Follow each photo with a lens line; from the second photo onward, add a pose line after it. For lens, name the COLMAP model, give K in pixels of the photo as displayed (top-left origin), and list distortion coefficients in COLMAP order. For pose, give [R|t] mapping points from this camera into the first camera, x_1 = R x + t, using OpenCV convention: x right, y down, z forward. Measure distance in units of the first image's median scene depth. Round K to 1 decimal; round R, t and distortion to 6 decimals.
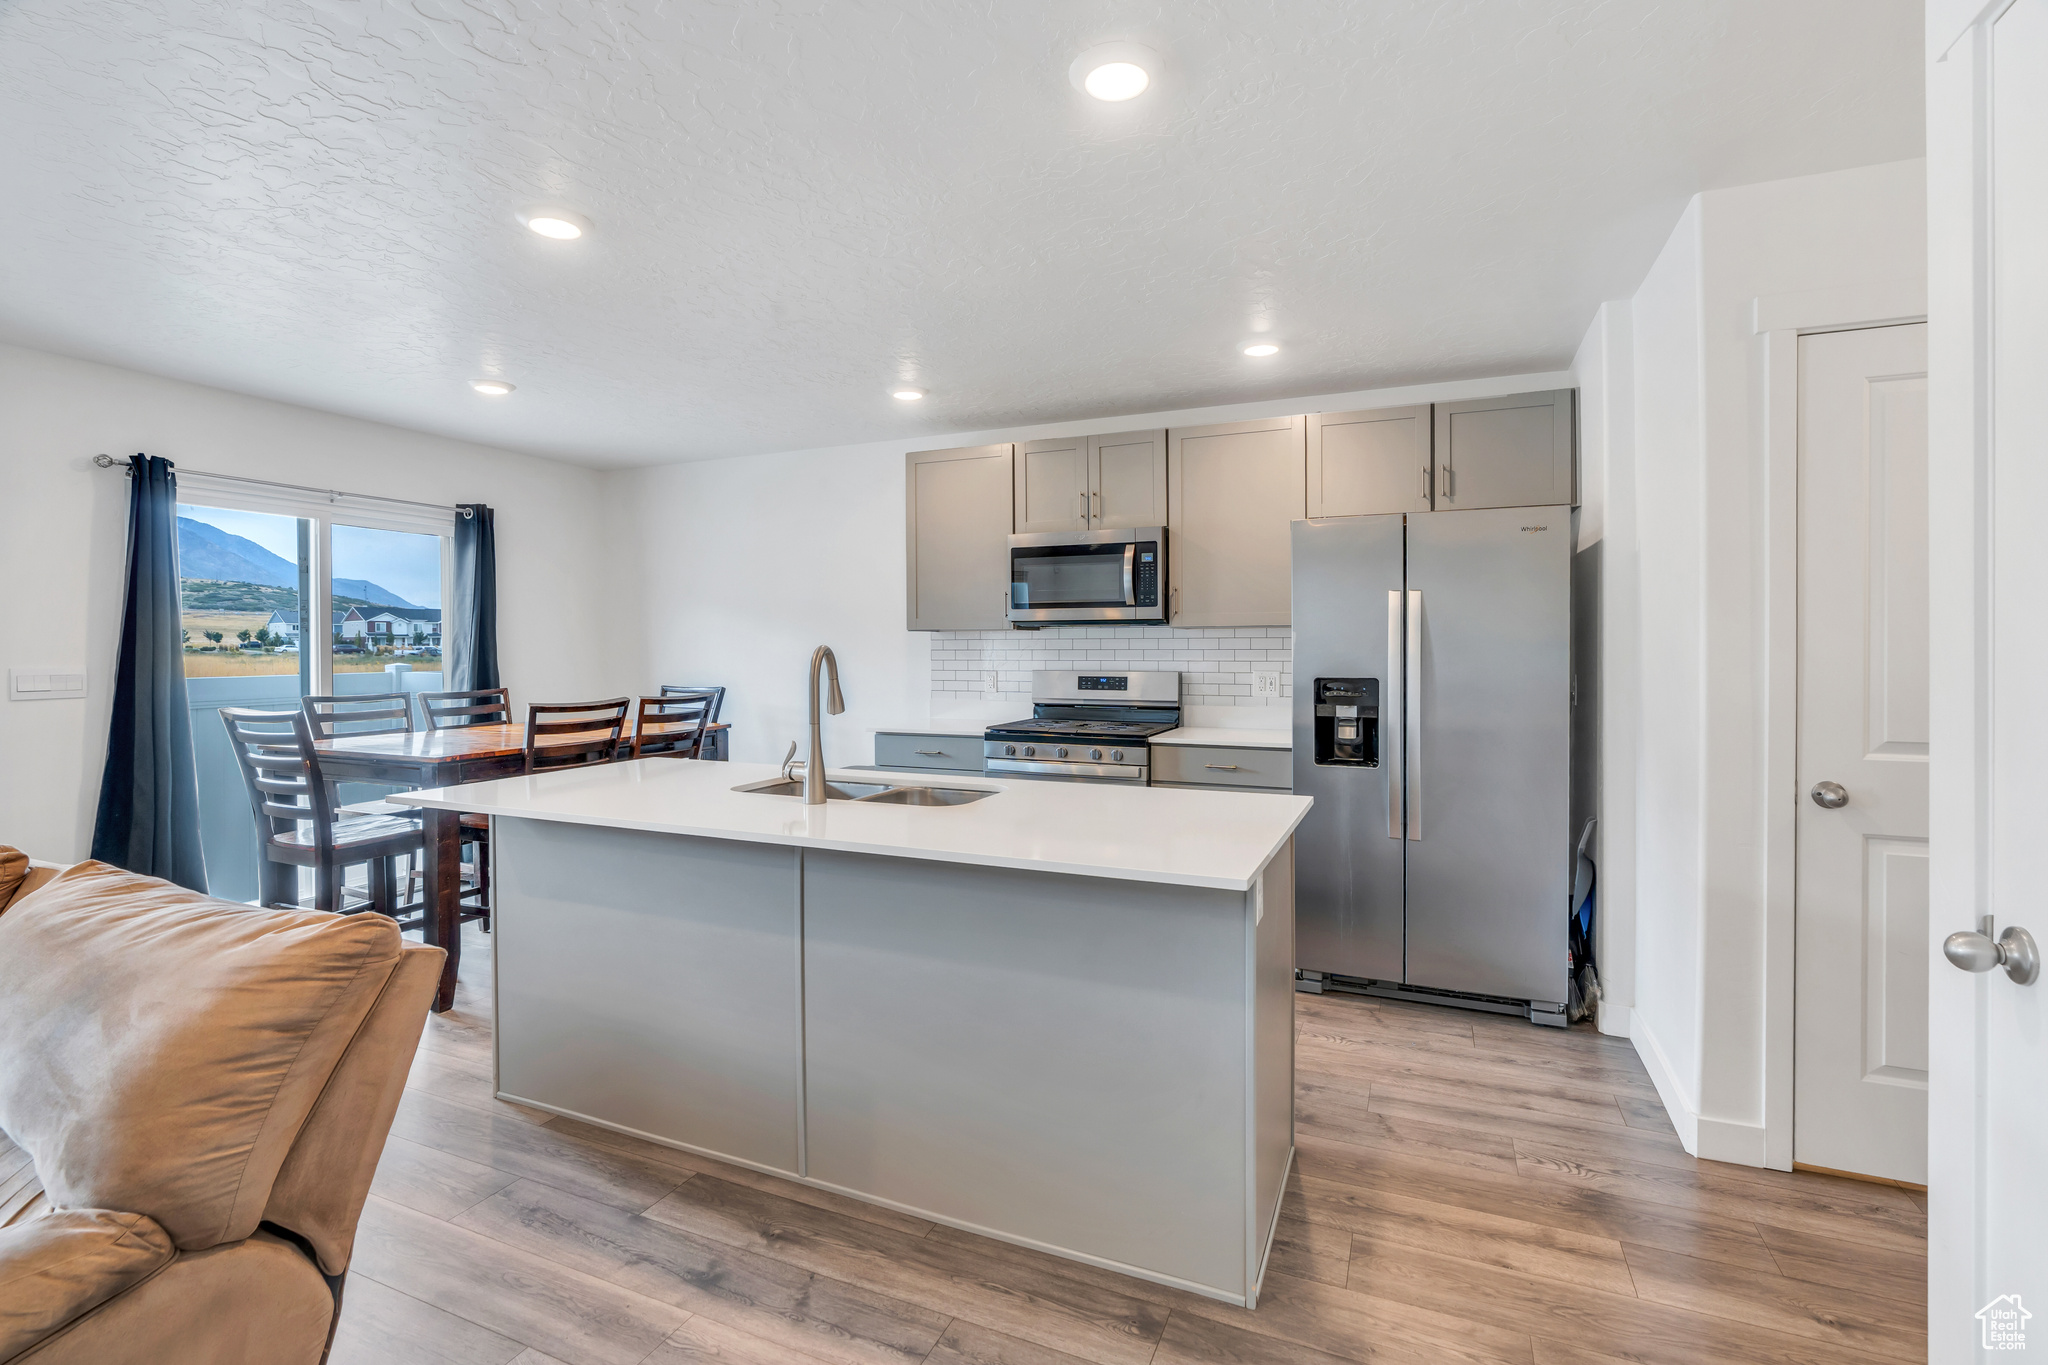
lens RADIAL K [[920.4, 0, 1027.6], [0, 920.4, 658.6], [0, 0, 1]] dist [-0.004251, 0.000141]
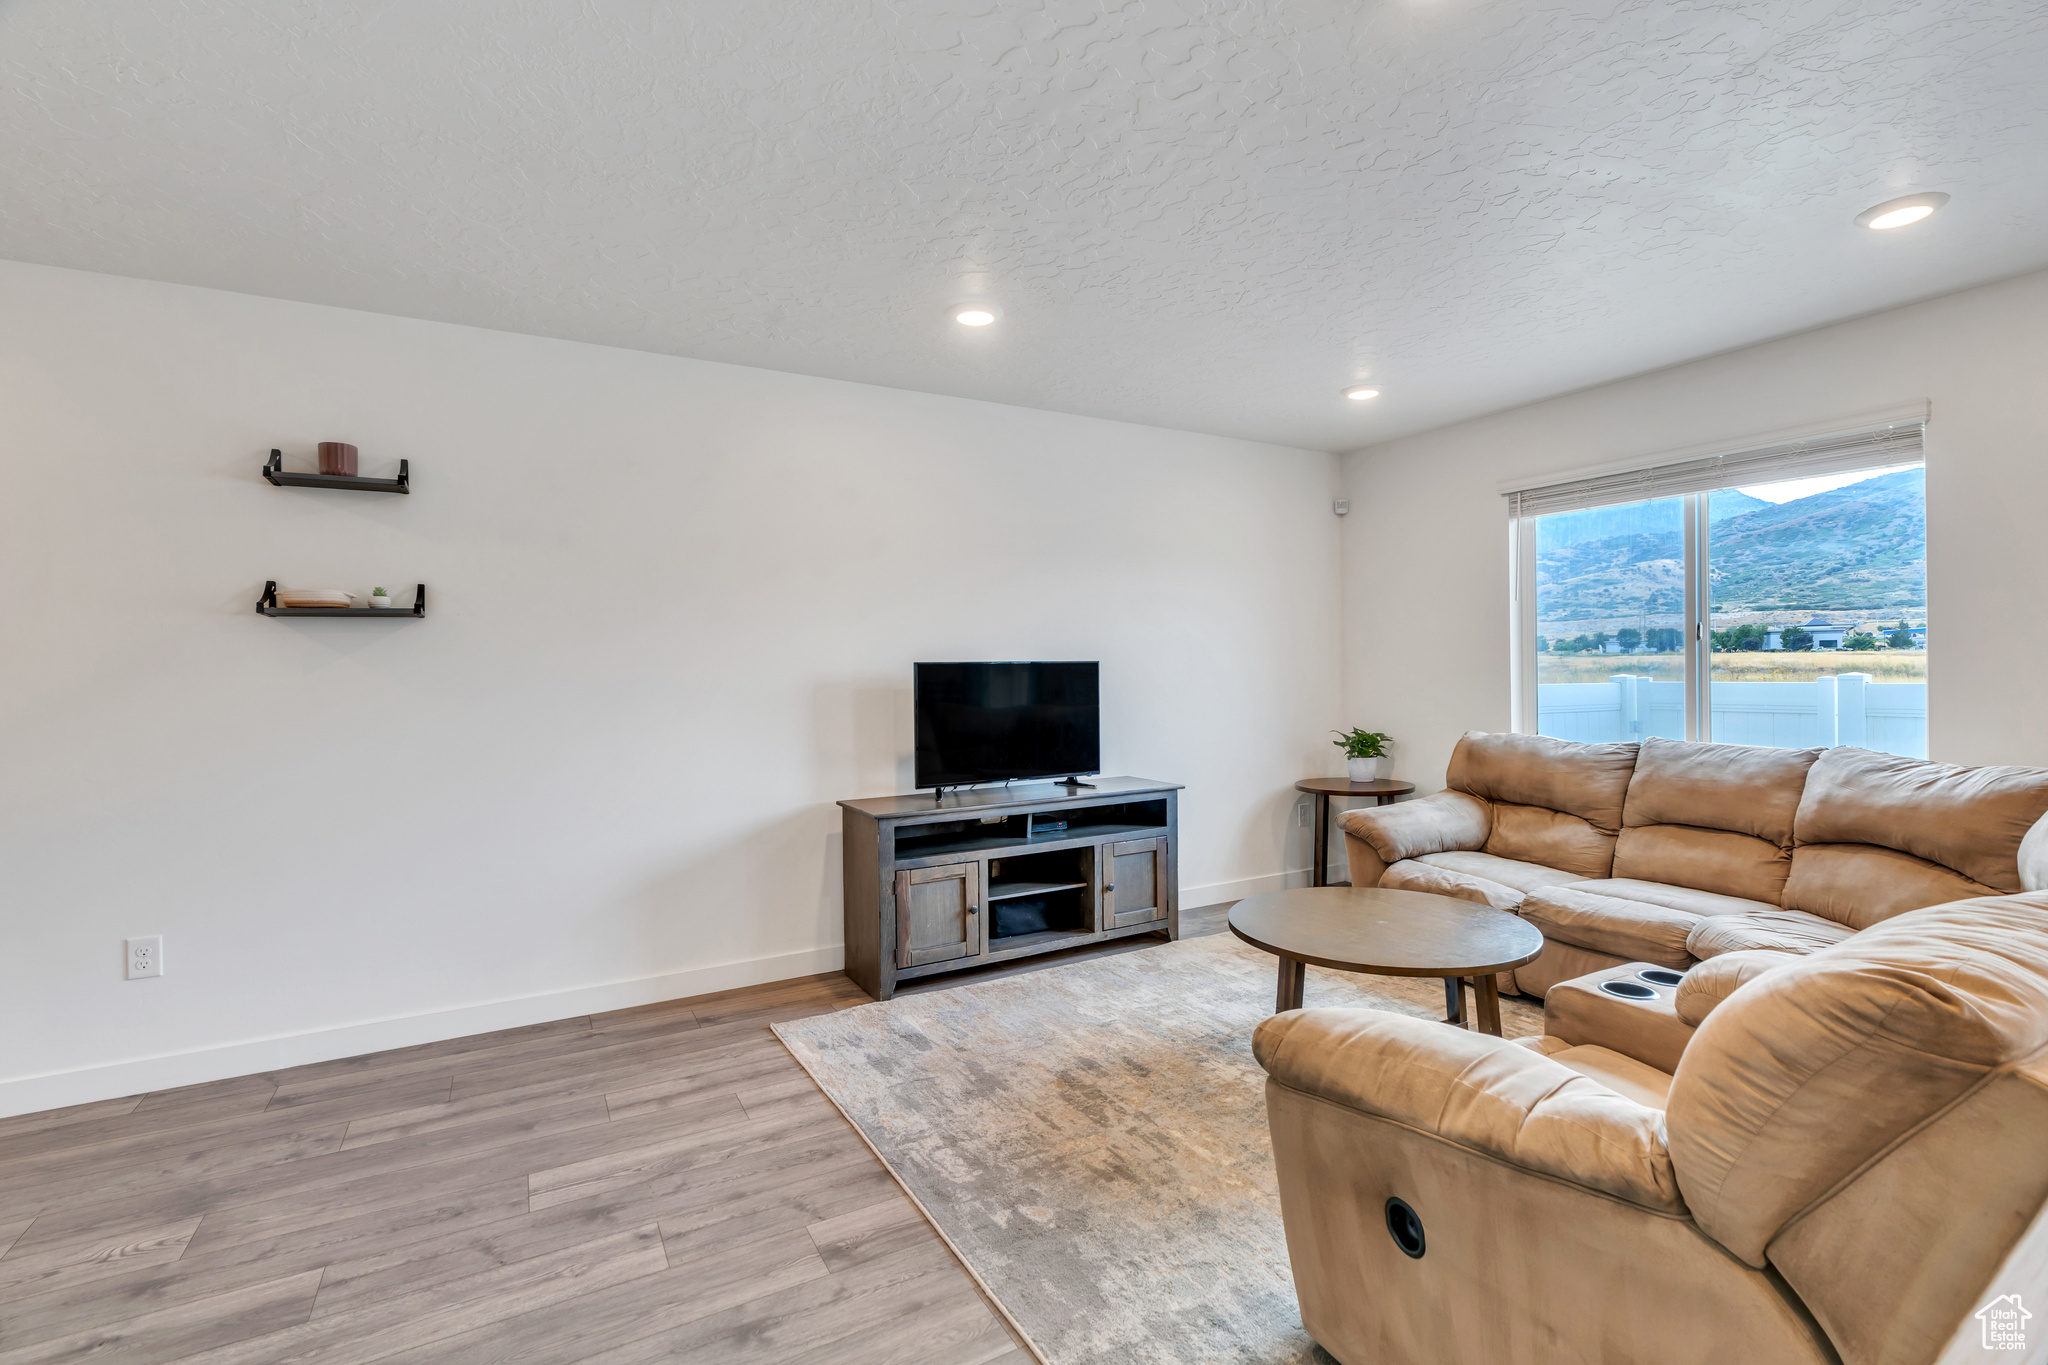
lens RADIAL K [[922.9, 0, 1028.7], [0, 922.9, 670.9], [0, 0, 1]] dist [-0.006057, 0.000807]
pose [[-0.603584, 0.012537, -0.797201, 0.085212], [0.005307, 0.999917, 0.011707, 0.009137], [0.797282, 0.002836, -0.603601, 0.285053]]
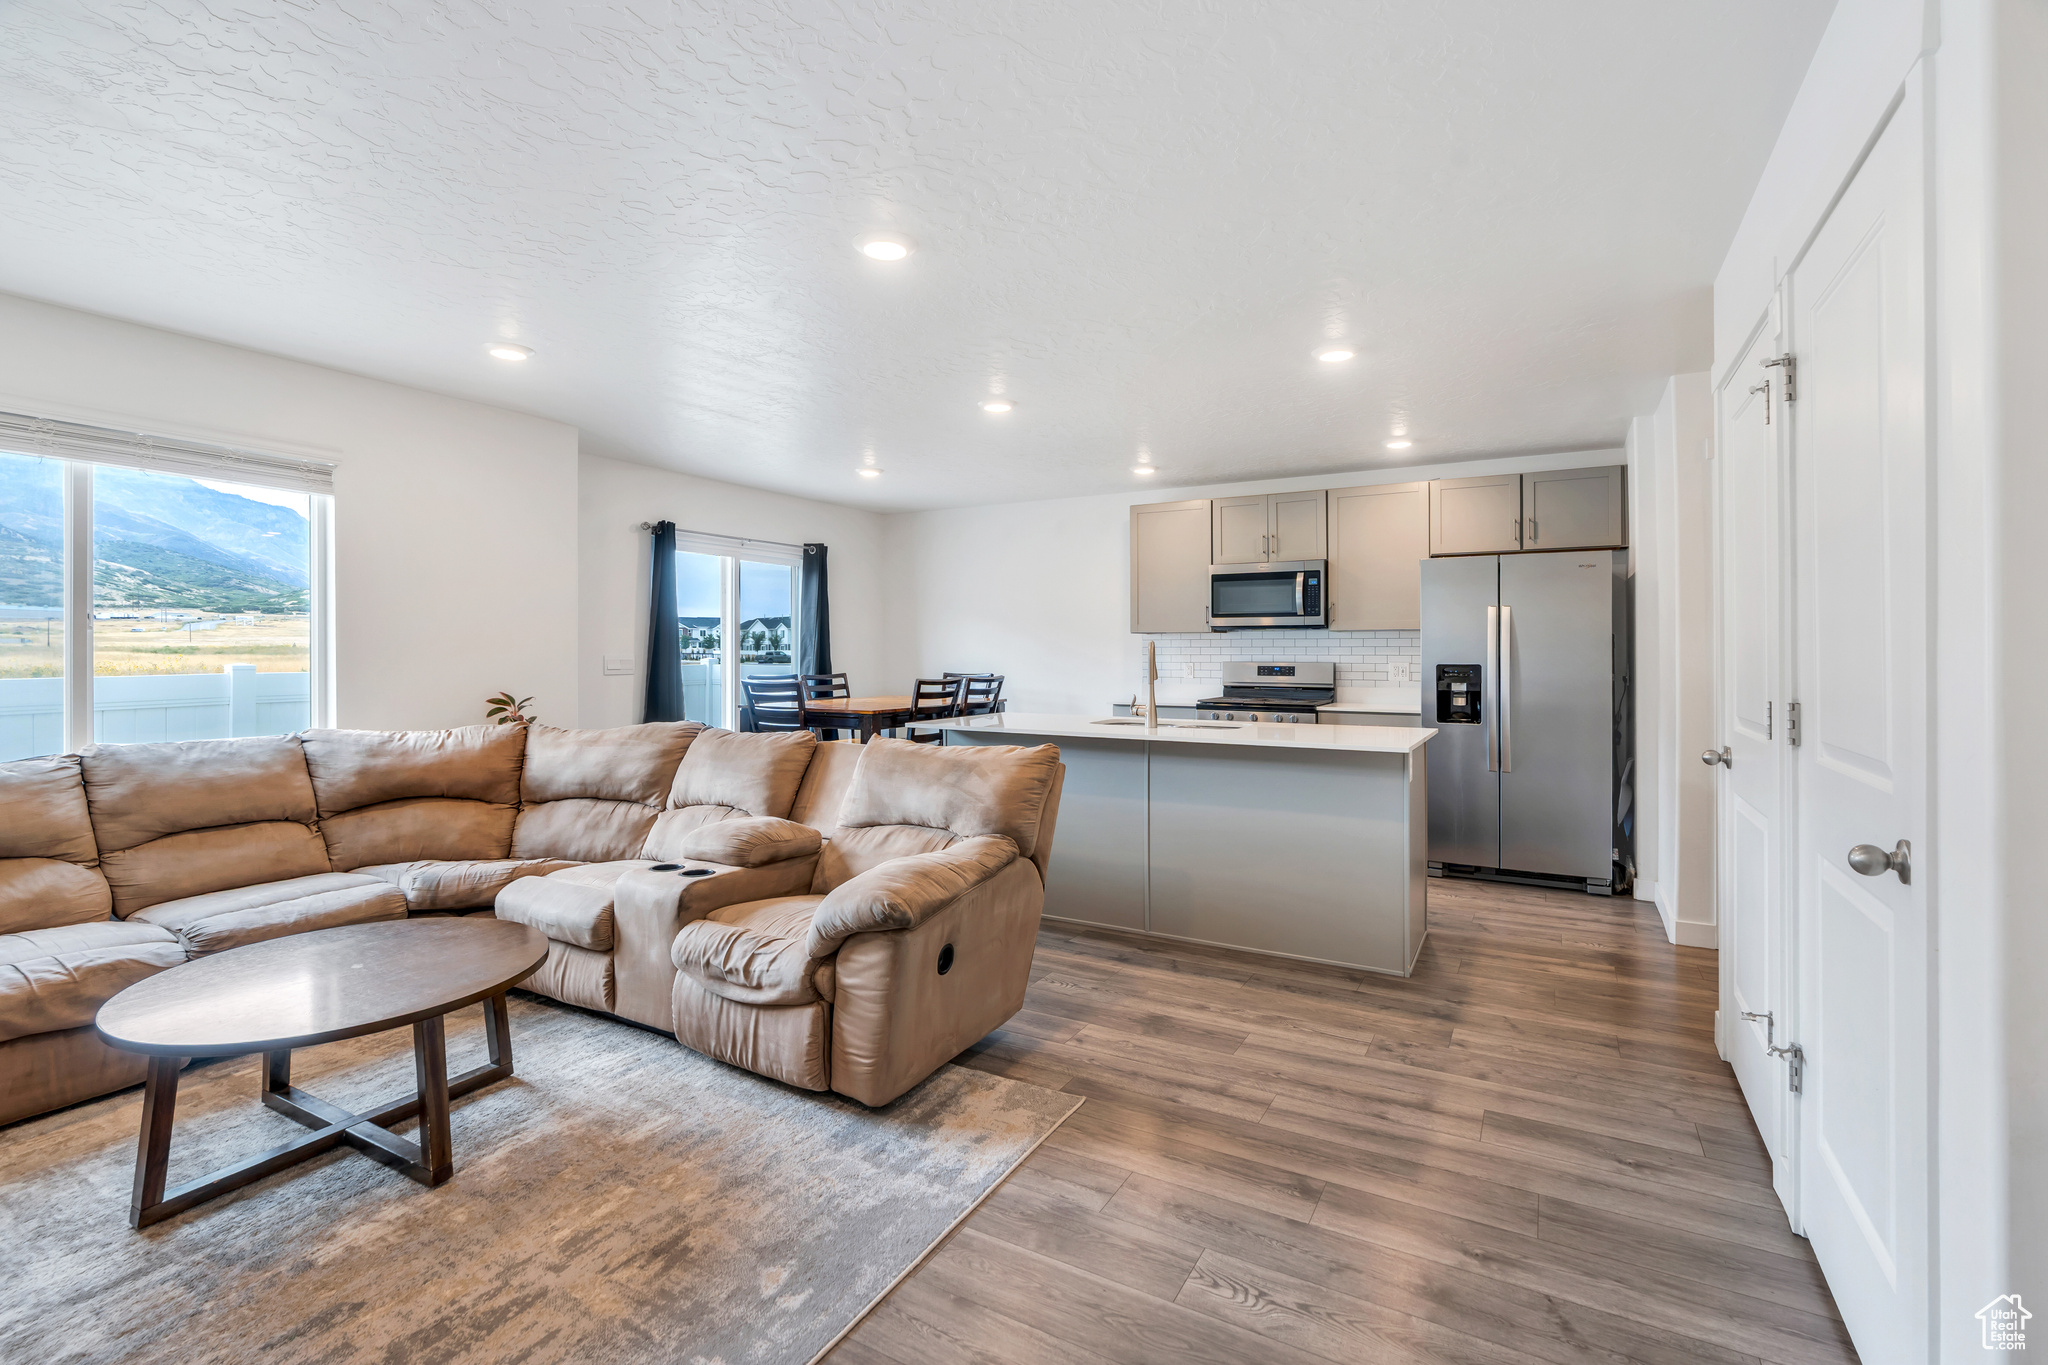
lens RADIAL K [[929.8, 0, 1024.5], [0, 929.8, 651.3], [0, 0, 1]] dist [-0.001234, 0.001361]
pose [[0.994157, 0.002963, -0.107906, -0.167139], [-0.004241, 0.999924, -0.011616, 0.017220], [0.107863, 0.012006, 0.994093, -0.502191]]
